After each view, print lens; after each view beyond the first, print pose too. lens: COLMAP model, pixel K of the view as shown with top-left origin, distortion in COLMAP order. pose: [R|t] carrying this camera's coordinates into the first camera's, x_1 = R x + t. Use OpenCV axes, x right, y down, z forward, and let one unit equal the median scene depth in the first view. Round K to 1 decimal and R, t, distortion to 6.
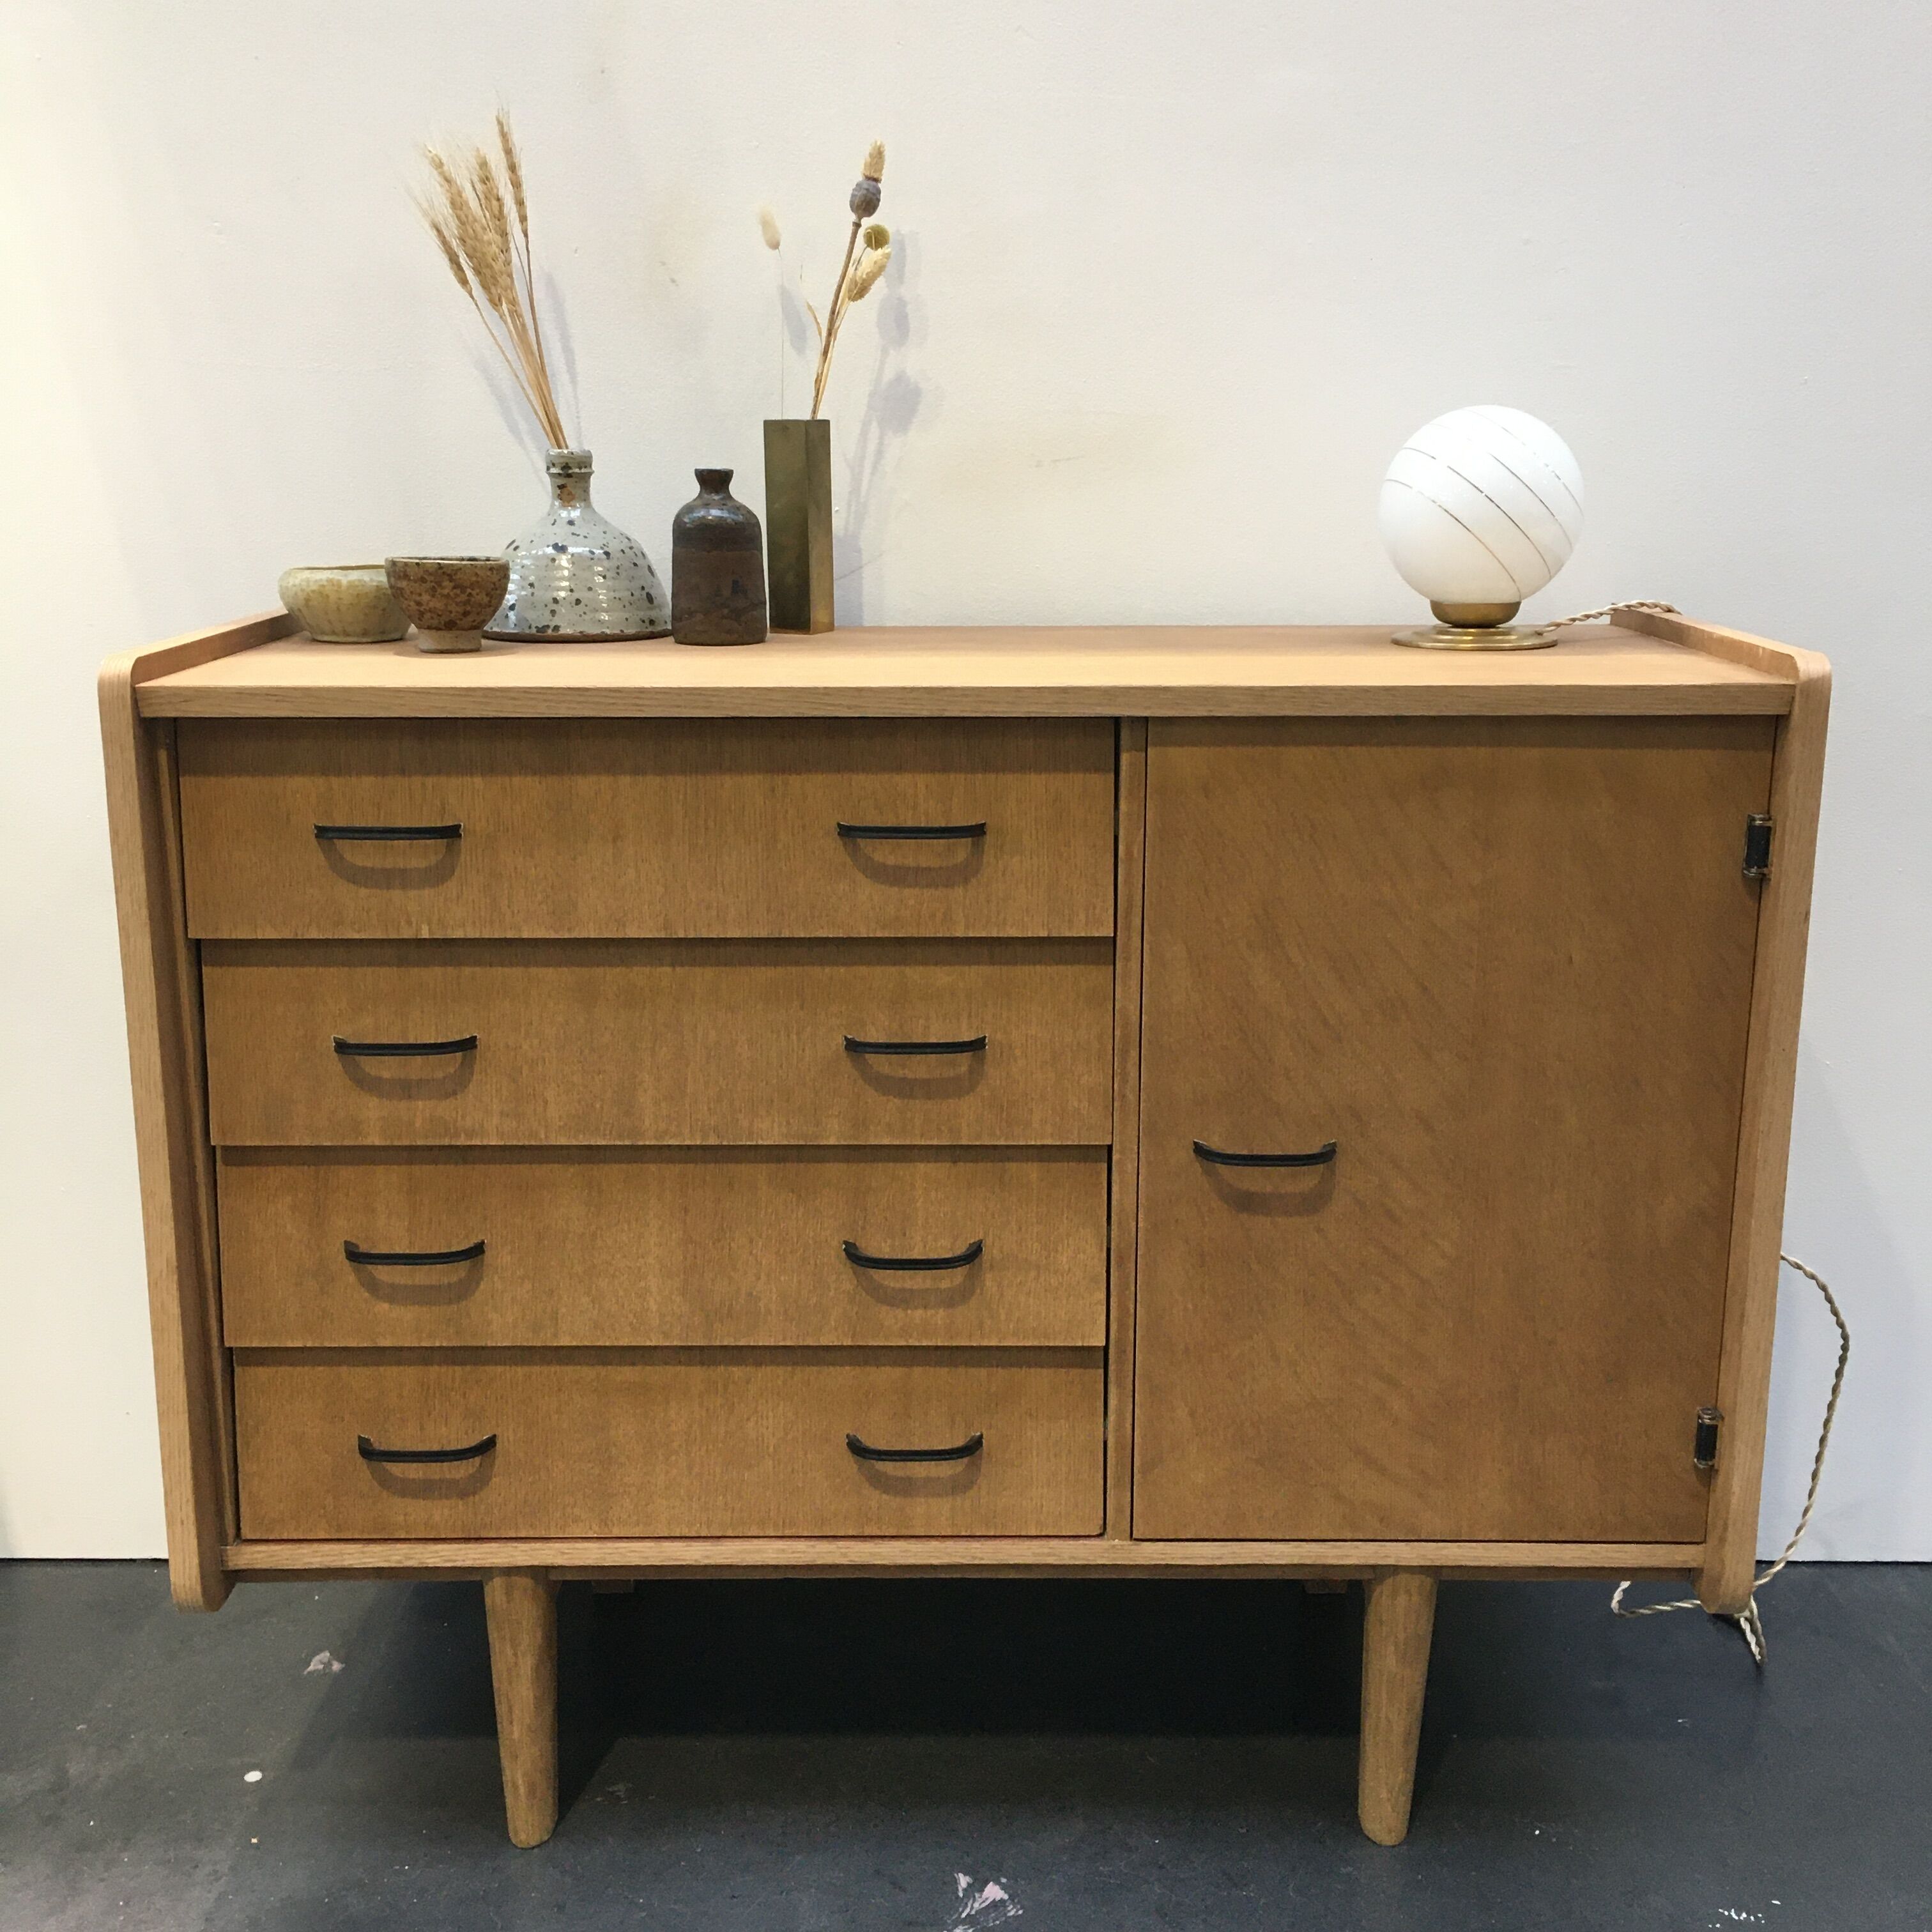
lens RADIAL K [[2209.3, 0, 972.1], [0, 2209.3, 963.7], [0, 0, 1]] dist [0.039048, 0.000000]
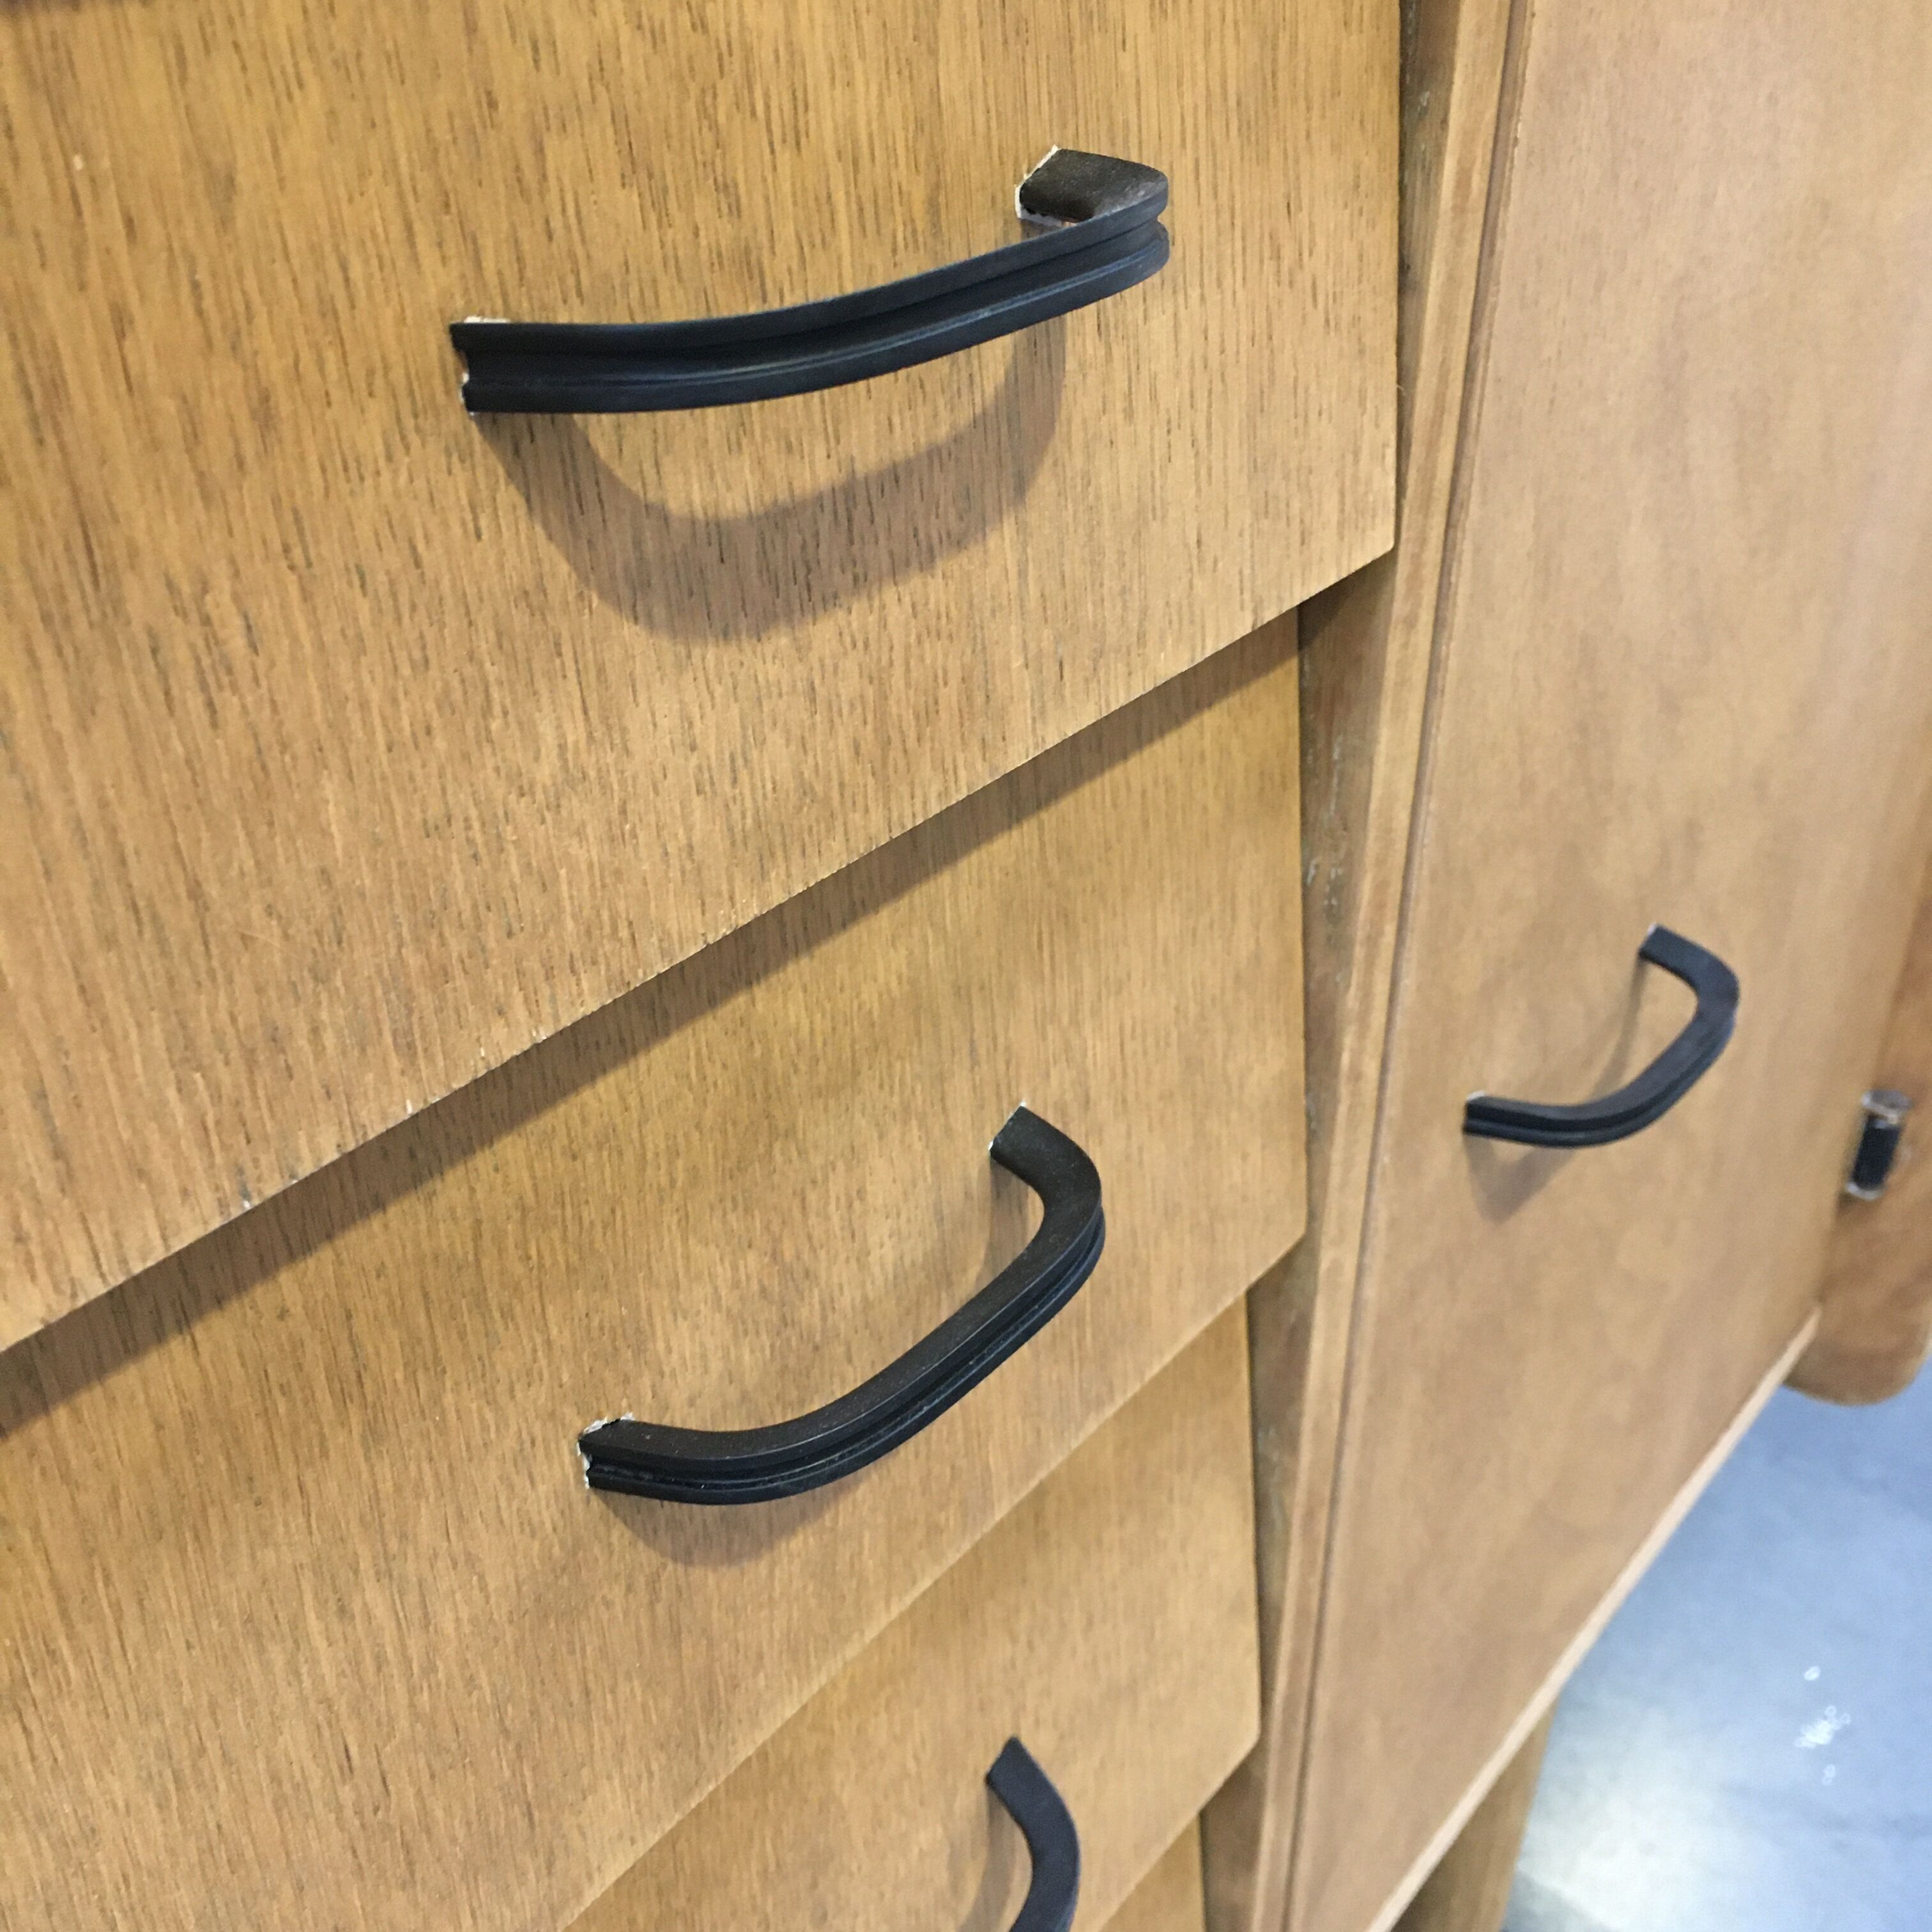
lens RADIAL K [[2209.3, 0, 964.1], [0, 2209.3, 968.7], [0, 0, 1]] dist [0.039048, 0.000000]
pose [[0.622611, -0.410323, 0.666326, -0.150322], [0.188609, 0.905084, 0.381116, -0.072826], [-0.759462, -0.111612, 0.640906, 0.852588]]
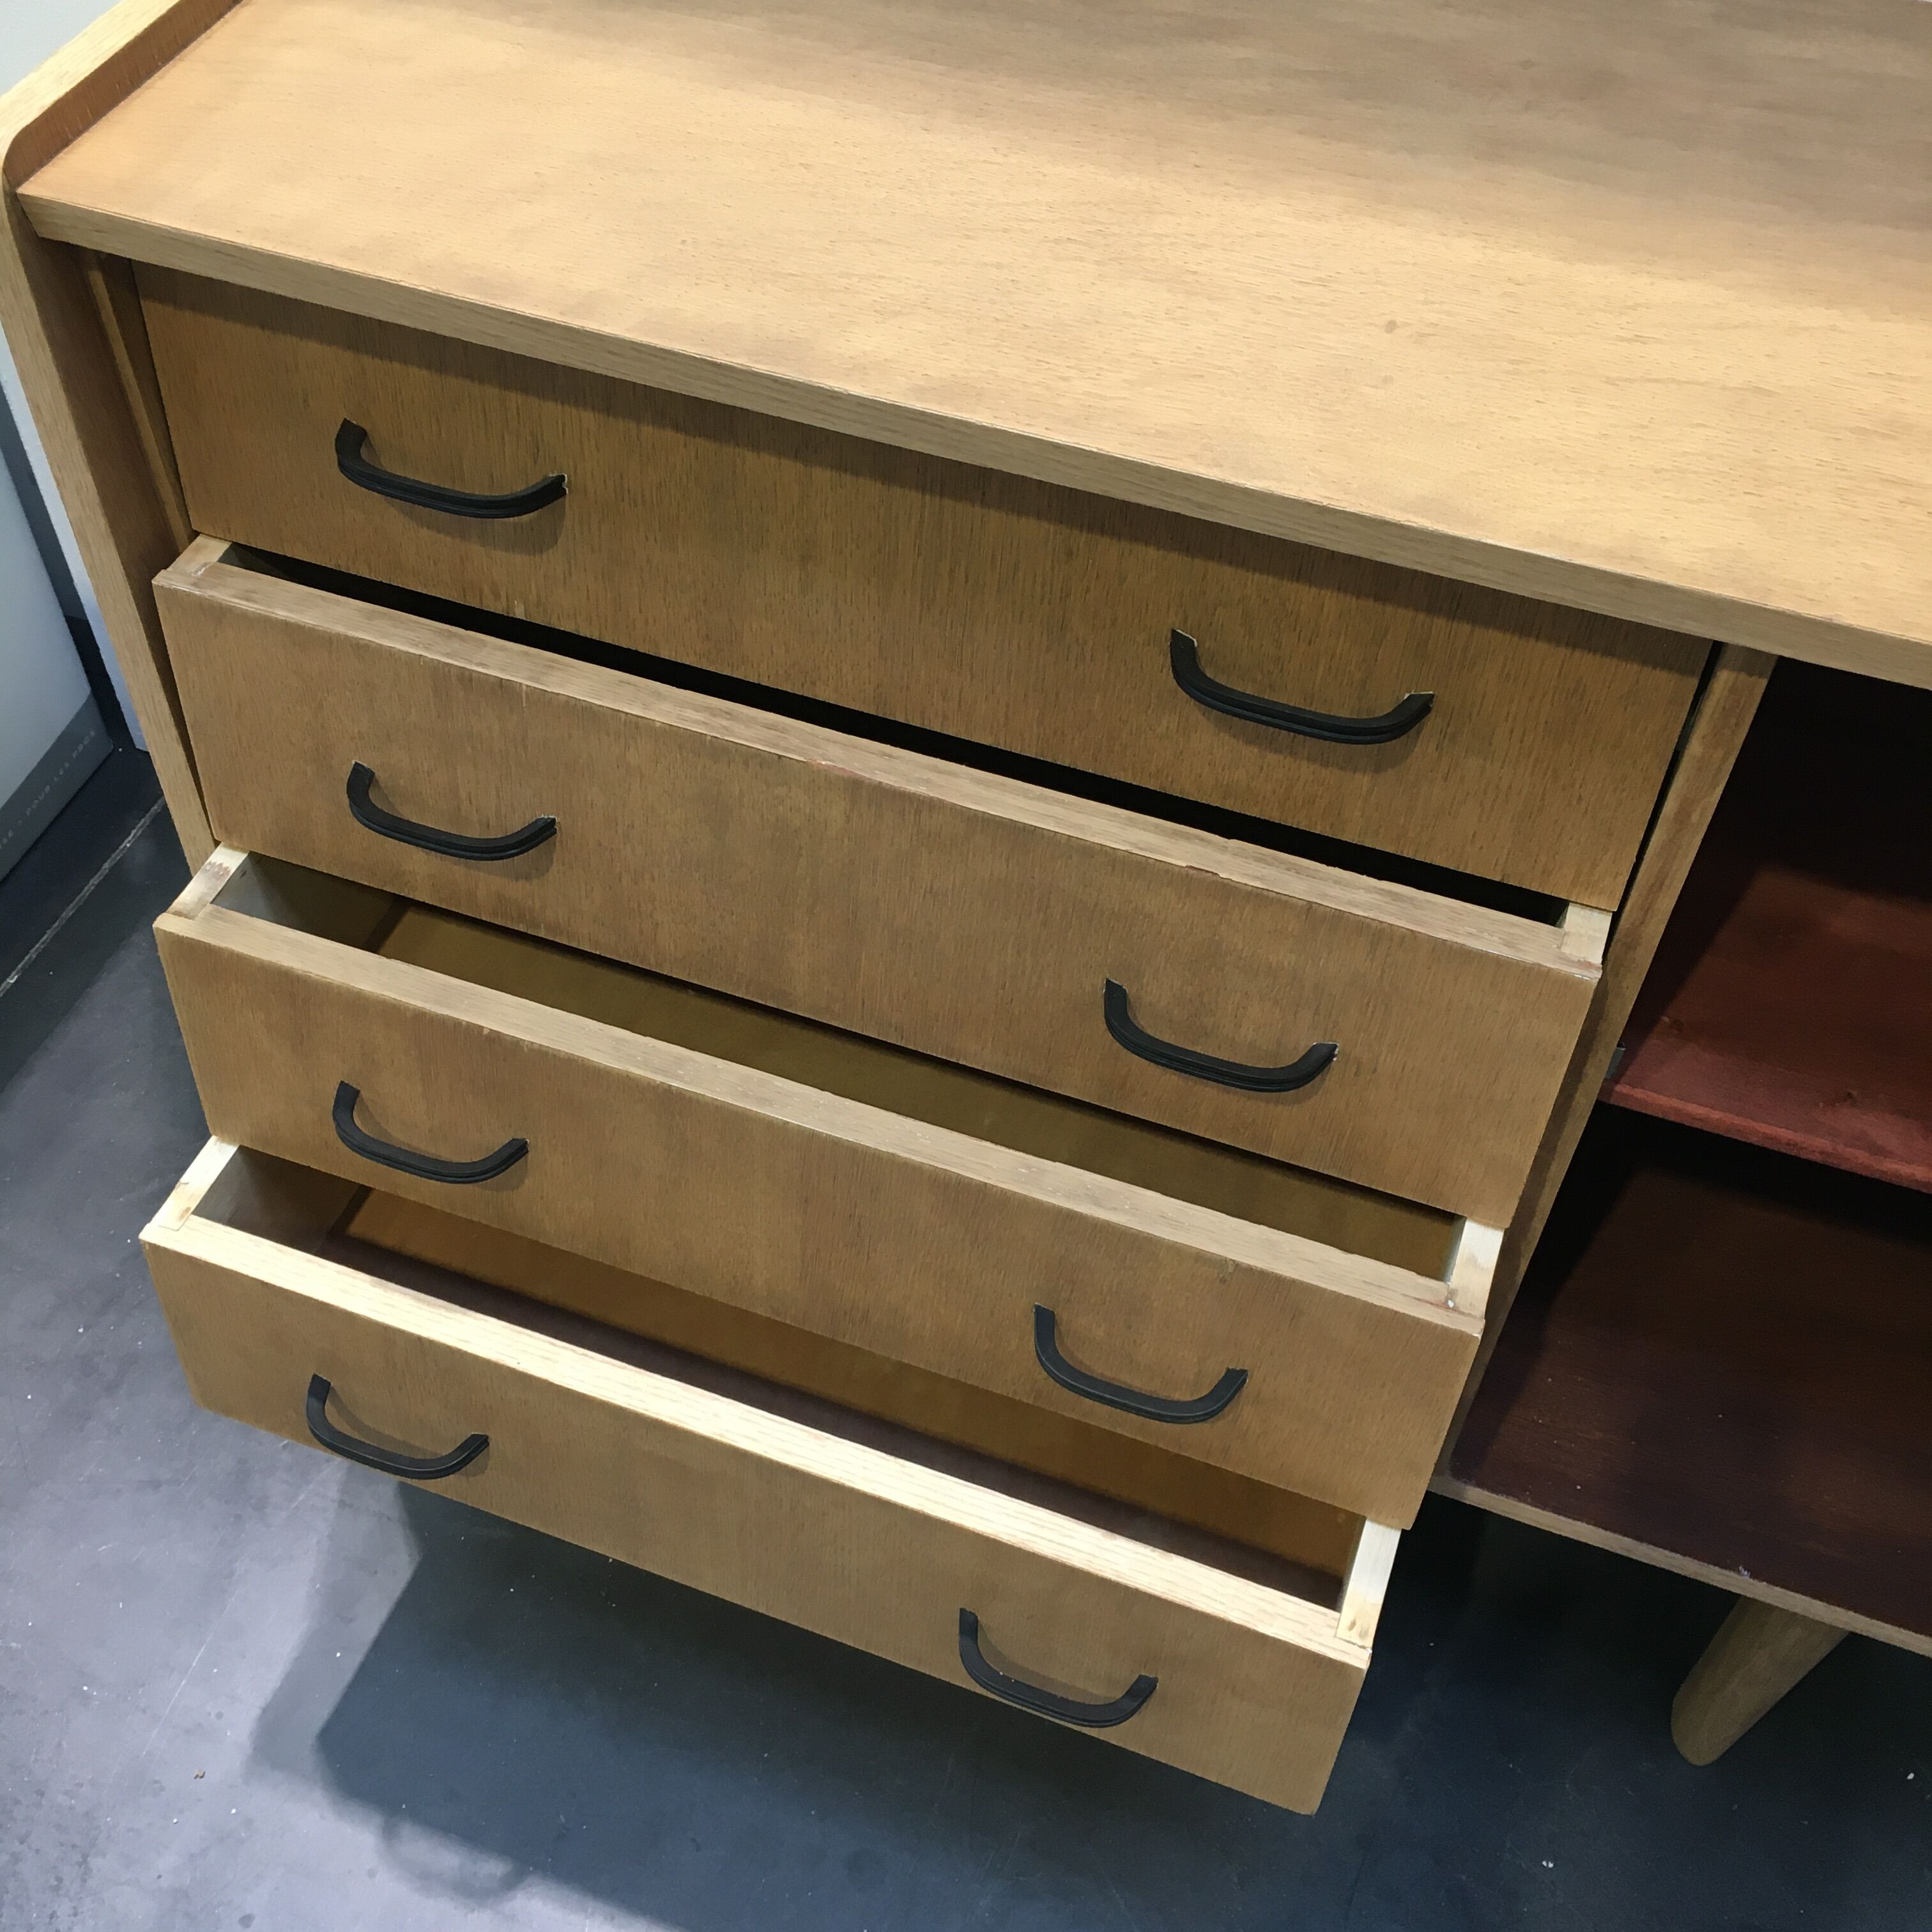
lens RADIAL K [[2209.3, 0, 958.9], [0, 2209.3, 975.0], [0, 0, 1]] dist [0.039048, 0.000000]
pose [[0.940807, 0.272503, -0.201554, 0.024045], [-0.101373, 0.793662, 0.599853, -0.315300], [0.323427, -0.543914, 0.774307, 0.489030]]
